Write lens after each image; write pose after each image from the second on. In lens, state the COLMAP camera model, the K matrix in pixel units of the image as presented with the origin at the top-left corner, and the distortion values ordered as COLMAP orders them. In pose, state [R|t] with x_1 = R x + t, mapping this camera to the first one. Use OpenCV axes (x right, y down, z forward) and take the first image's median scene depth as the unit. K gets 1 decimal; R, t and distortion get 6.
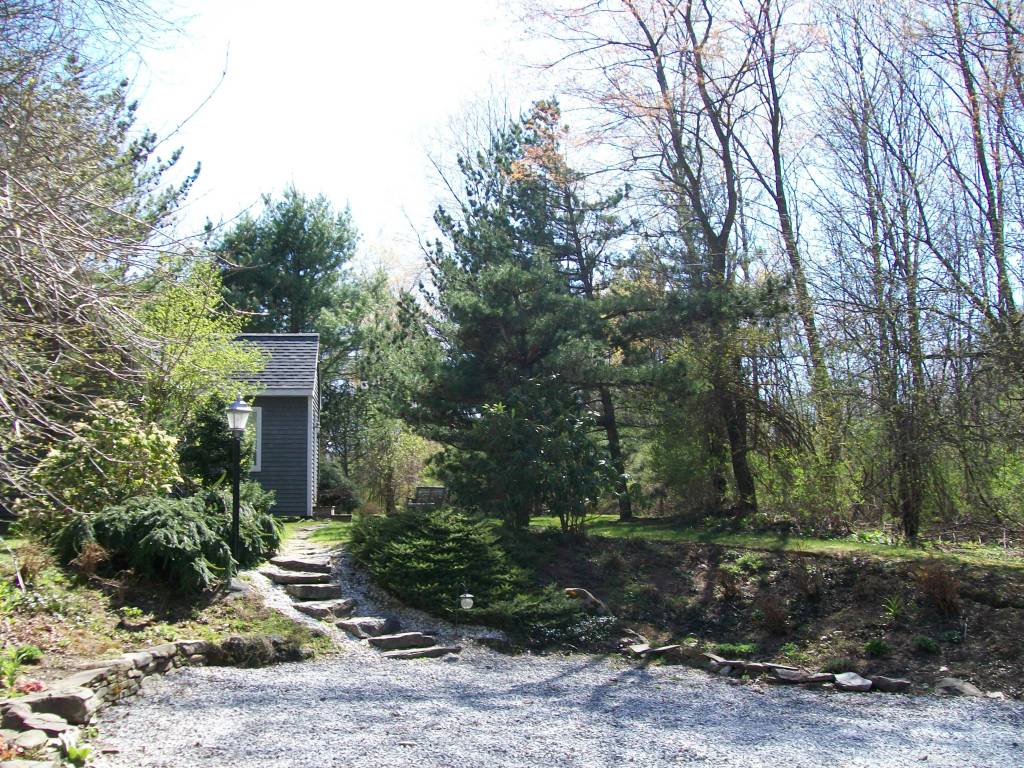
lens RADIAL K [[1108.1, 0, 517.5], [0, 1108.1, 404.3], [0, 0, 1]] dist [-0.209964, 0.230080]
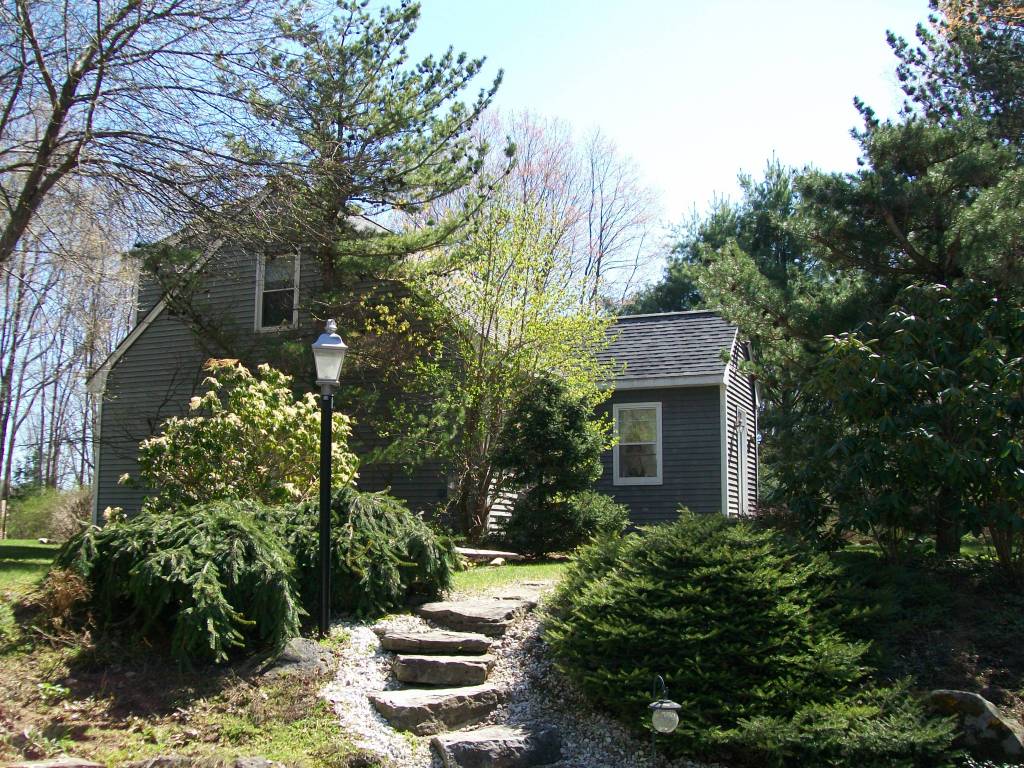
lens RADIAL K [[1108.1, 0, 517.5], [0, 1108.1, 404.3], [0, 0, 1]] dist [-0.209964, 0.230080]
pose [[0.870925, -0.050144, -0.488851, 0.110989], [0.036360, 0.998629, -0.037657, 0.055763], [0.490070, 0.015022, 0.871554, 0.497366]]
